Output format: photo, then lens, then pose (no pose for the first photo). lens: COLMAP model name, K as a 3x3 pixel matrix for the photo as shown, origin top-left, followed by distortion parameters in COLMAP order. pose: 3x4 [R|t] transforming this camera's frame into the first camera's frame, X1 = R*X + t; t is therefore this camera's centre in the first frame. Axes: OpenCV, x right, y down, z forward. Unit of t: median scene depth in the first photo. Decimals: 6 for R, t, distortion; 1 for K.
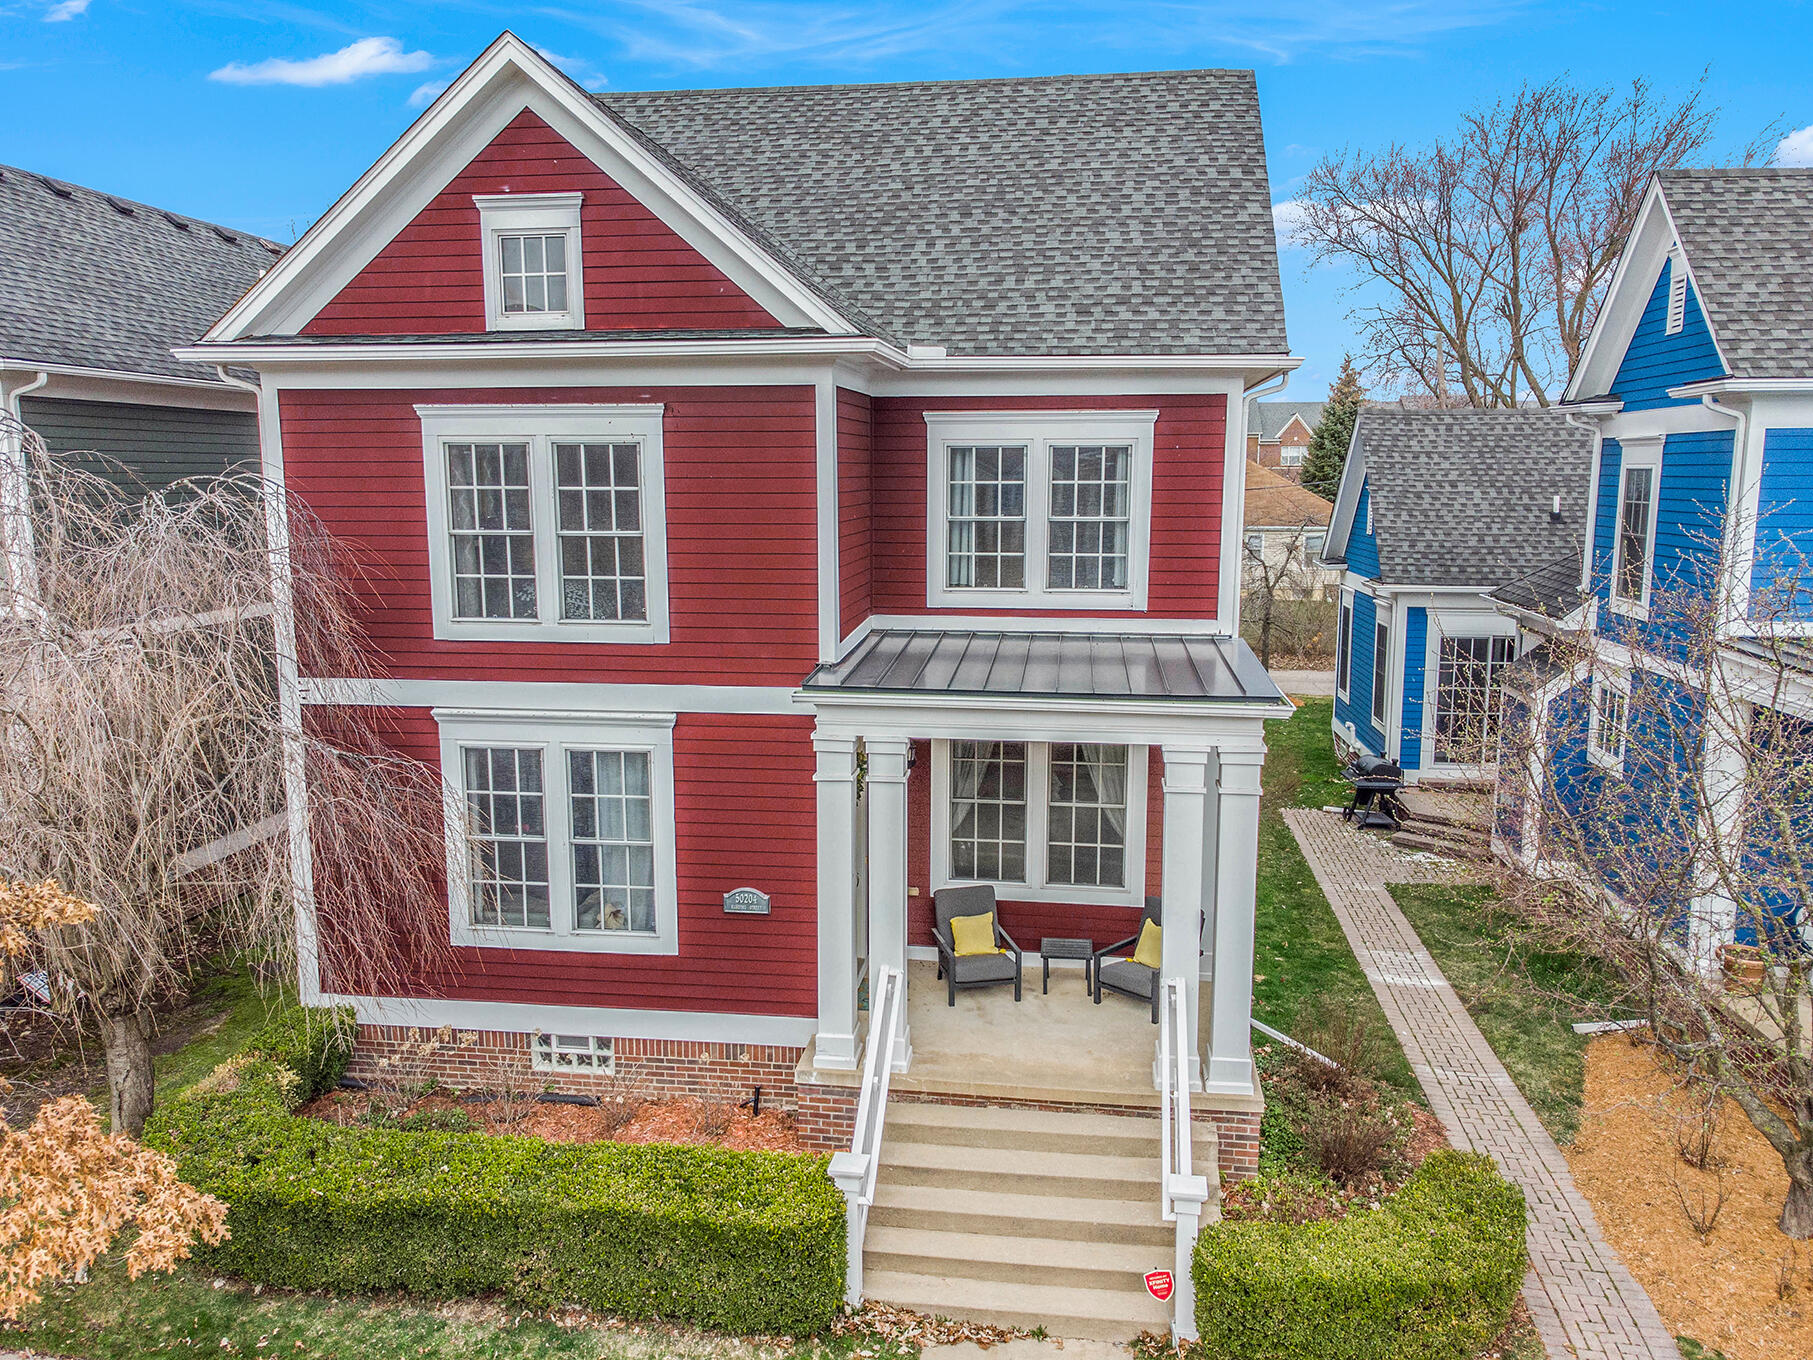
lens RADIAL K [[1282.5, 0, 917.0], [0, 1282.5, 731.6], [0, 0, 1]] dist [0.004868, 0.005960]
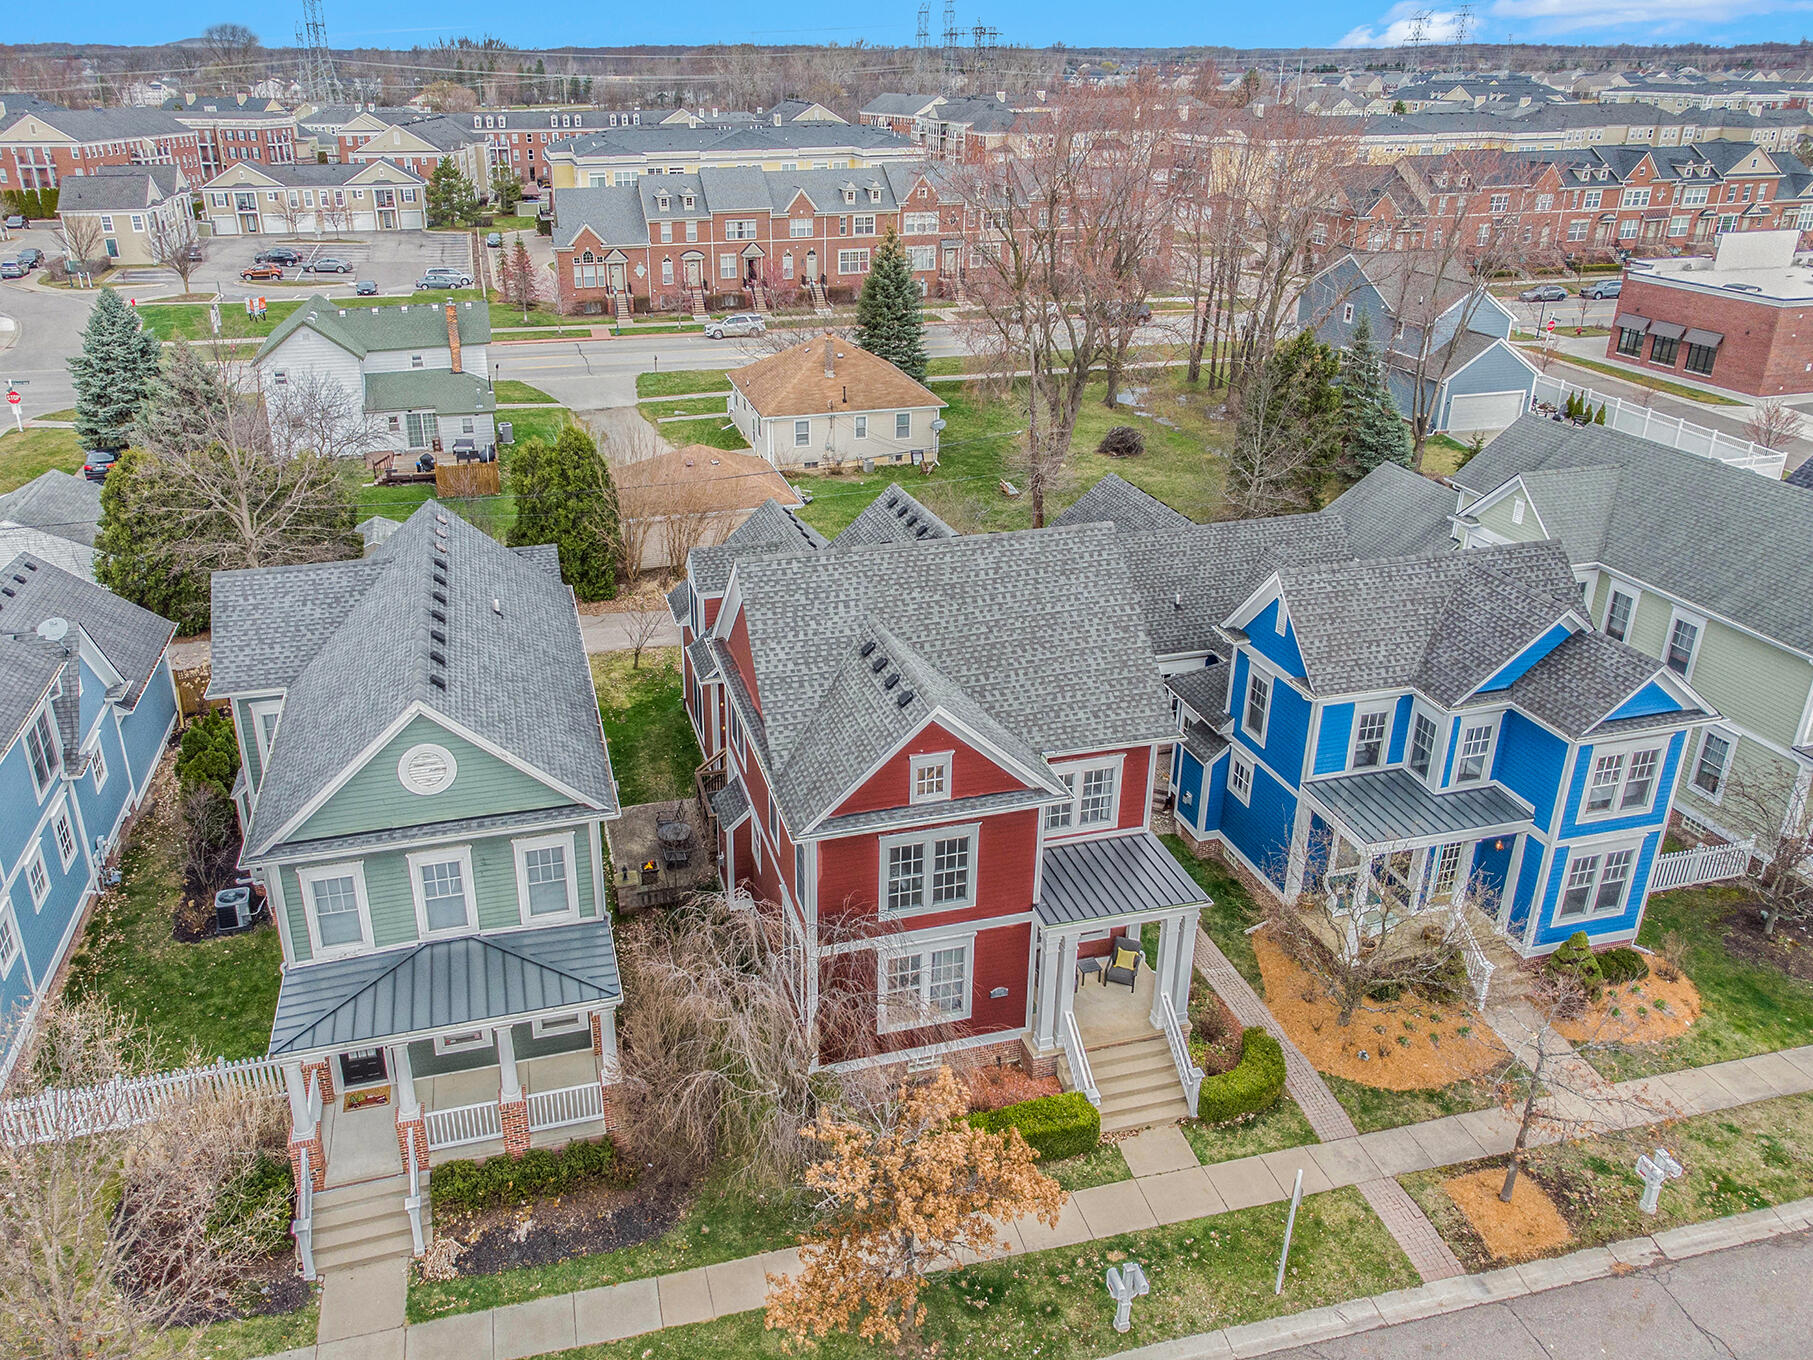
lens RADIAL K [[1333.9, 0, 908.6], [0, 1333.9, 669.7], [0, 0, 1]] dist [0.007498, 0.007975]
pose [[0.905447, -0.149223, 0.397365, -1.138763], [0.050635, 0.967454, 0.247931, -1.036421], [-0.421429, -0.204367, 0.883533, -0.996322]]
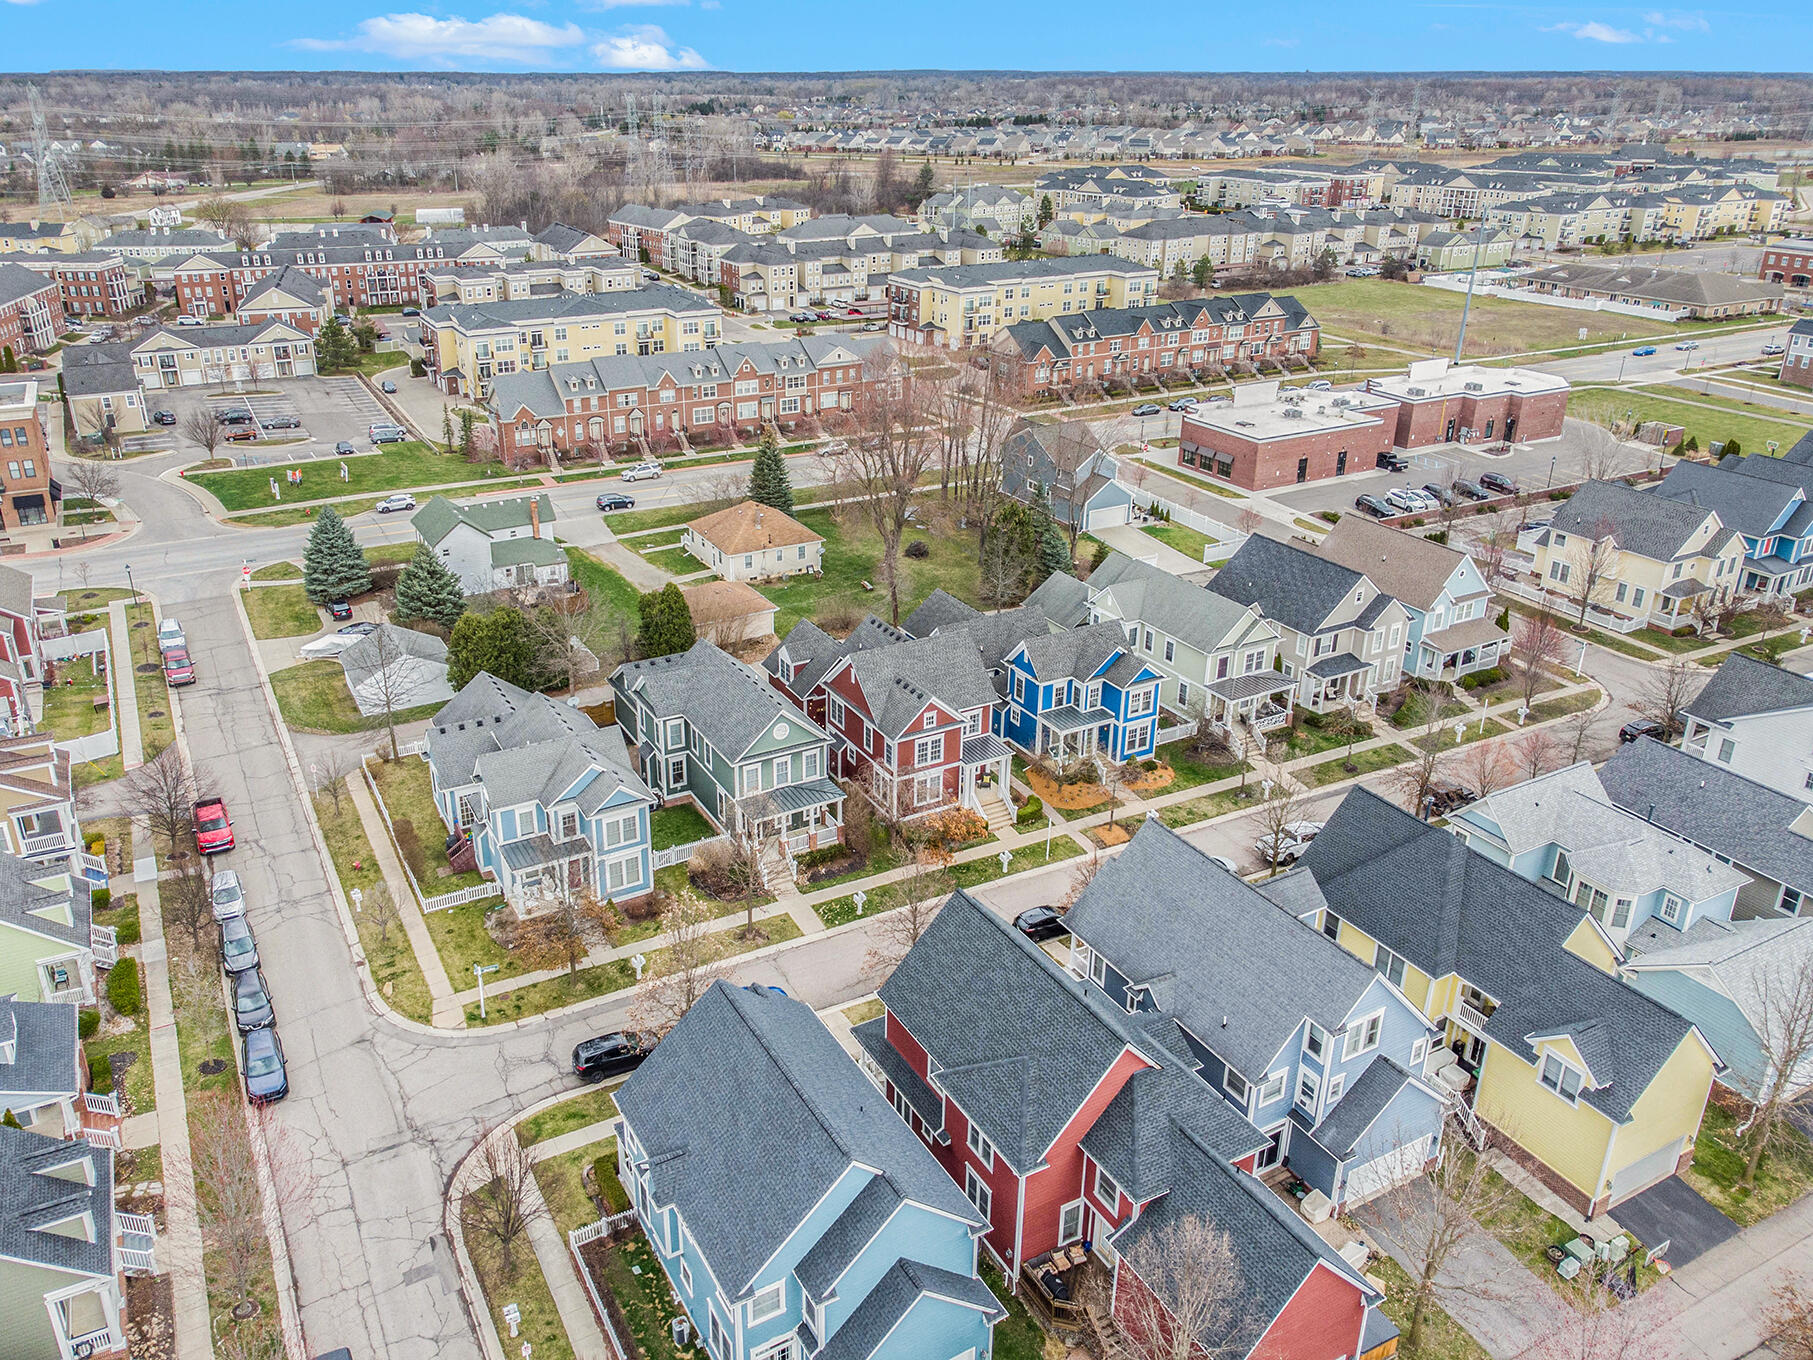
lens RADIAL K [[1333.9, 0, 908.6], [0, 1333.9, 669.7], [0, 0, 1]] dist [0.007498, 0.007975]
pose [[0.784123, -0.224887, 0.578426, -4.349642], [0.086345, 0.962503, 0.257162, -2.388724], [-0.614569, -0.151702, 0.774139, -4.440692]]
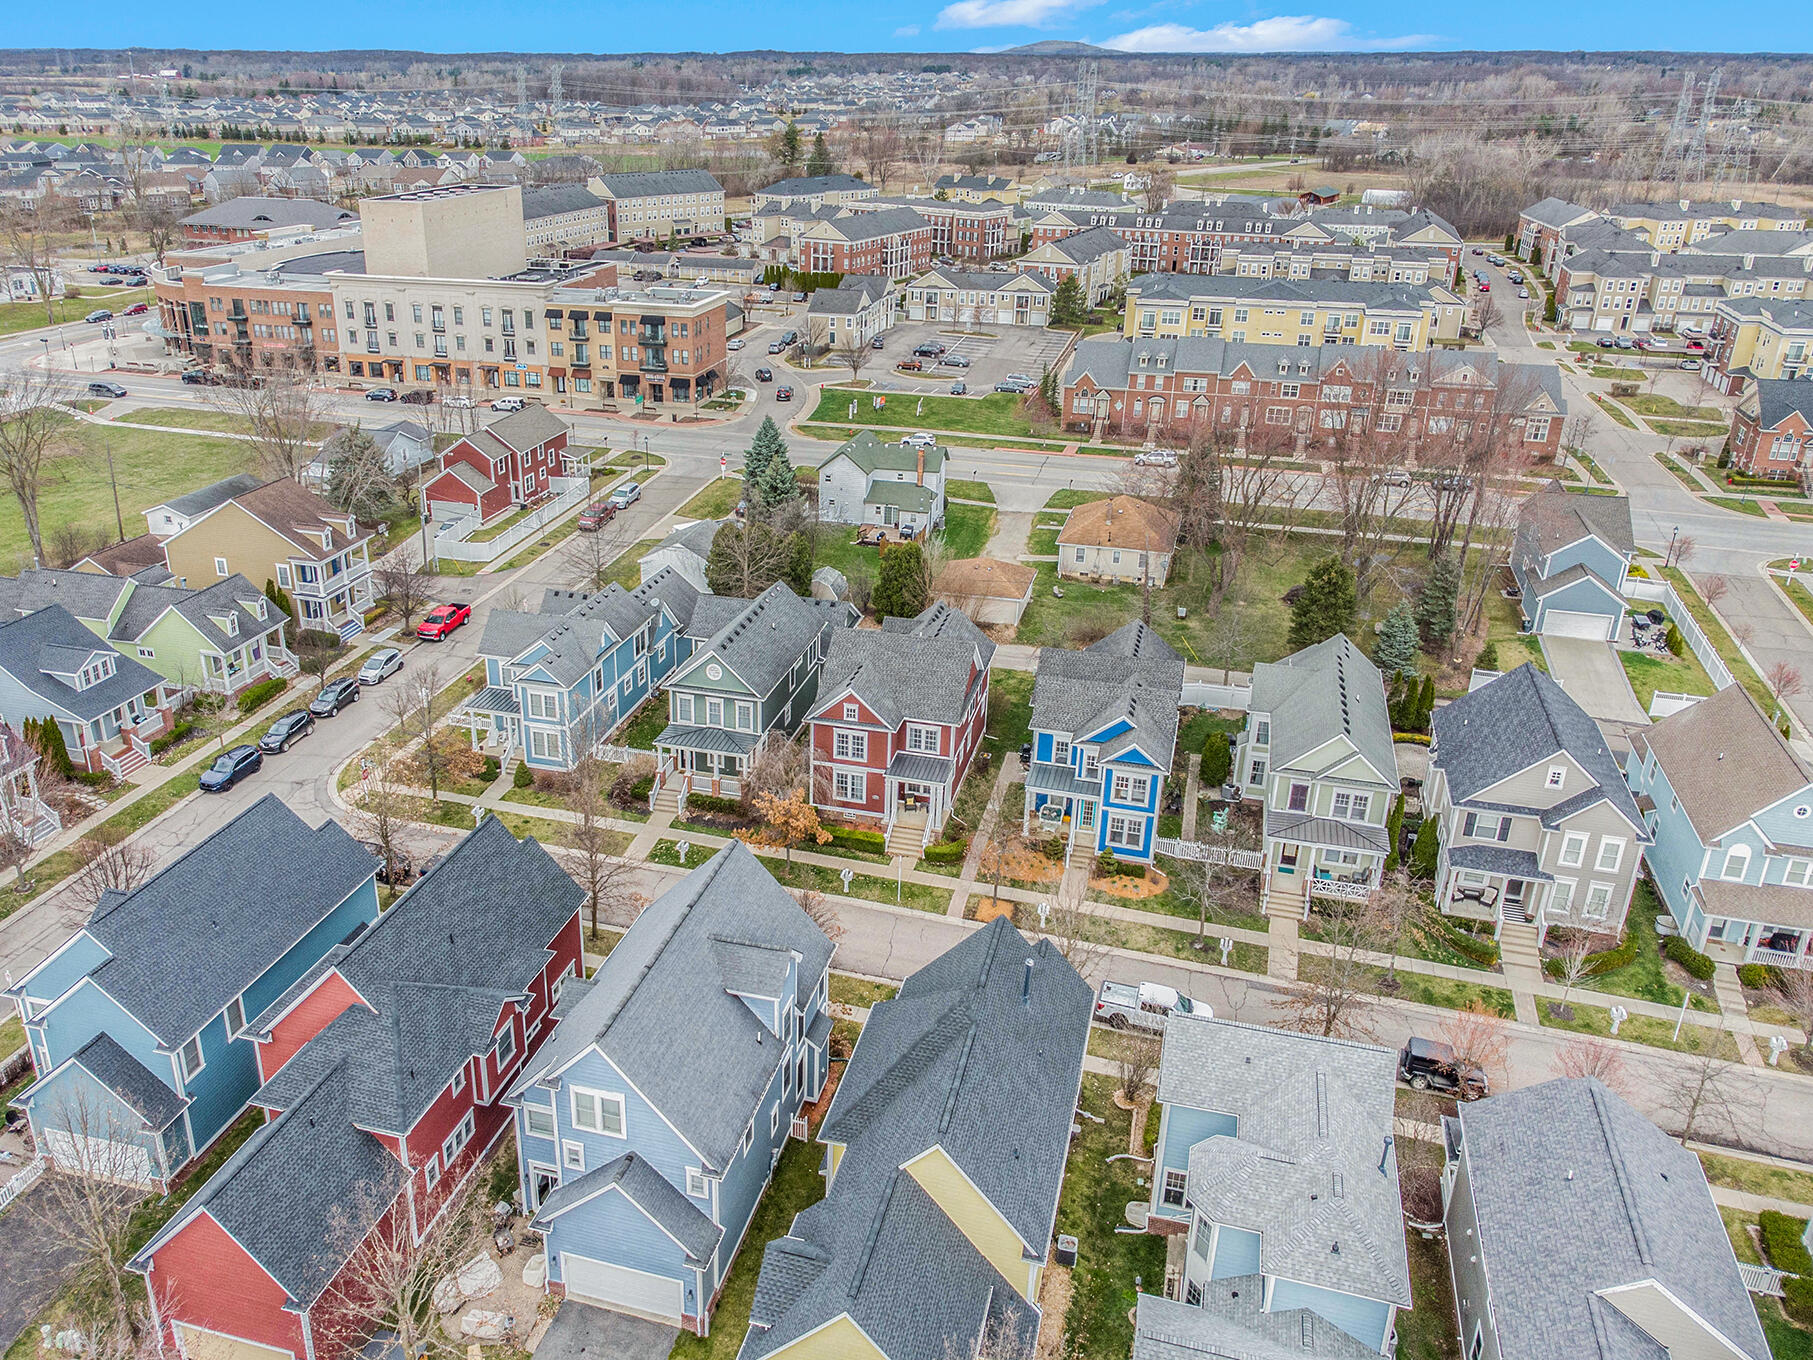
lens RADIAL K [[1393.7, 0, 906.5], [0, 1393.7, 680.0], [0, 0, 1]] dist [0.002883, -0.001698]
pose [[0.993526, 0.076532, -0.083961, 0.576169], [-0.053768, 0.967796, 0.245925, -2.180707], [0.100079, -0.239819, 0.965646, -5.685519]]
